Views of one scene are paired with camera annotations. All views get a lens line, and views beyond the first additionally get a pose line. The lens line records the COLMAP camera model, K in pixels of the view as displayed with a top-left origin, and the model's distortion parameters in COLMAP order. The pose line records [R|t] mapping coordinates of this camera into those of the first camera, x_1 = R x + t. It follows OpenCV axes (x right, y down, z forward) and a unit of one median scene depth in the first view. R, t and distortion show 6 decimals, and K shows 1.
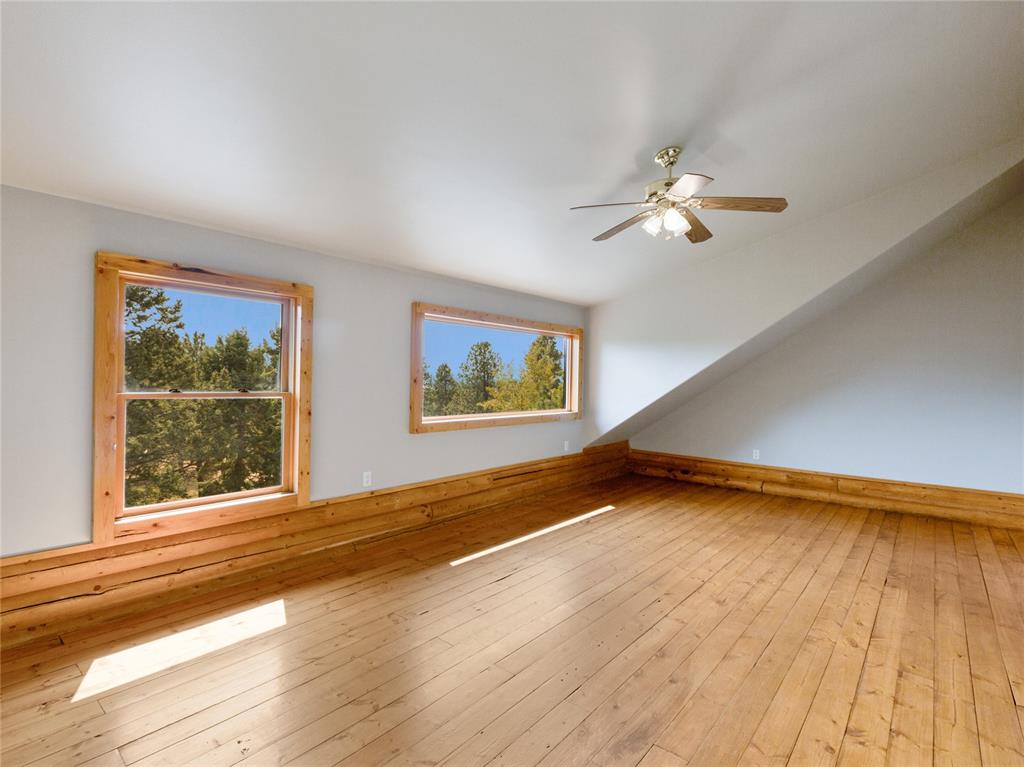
lens RADIAL K [[510.5, 0, 507.7], [0, 510.5, 379.7], [0, 0, 1]] dist [0.002006, -0.001465]
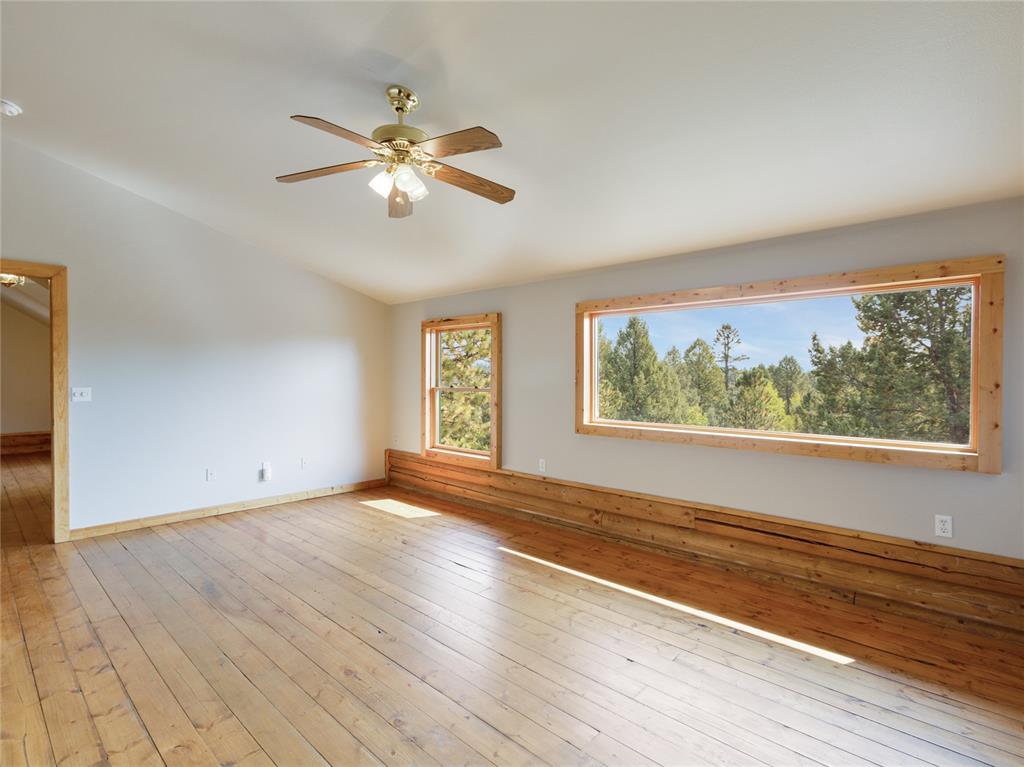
lens RADIAL K [[510.5, 0, 507.5], [0, 510.5, 384.4], [0, 0, 1]] dist [0.002006, -0.001465]
pose [[-0.053511, -0.002896, -0.998563, 0.863807], [-0.002742, 0.999992, -0.002753, 0.012155], [0.998563, 0.002590, -0.053519, 0.946989]]
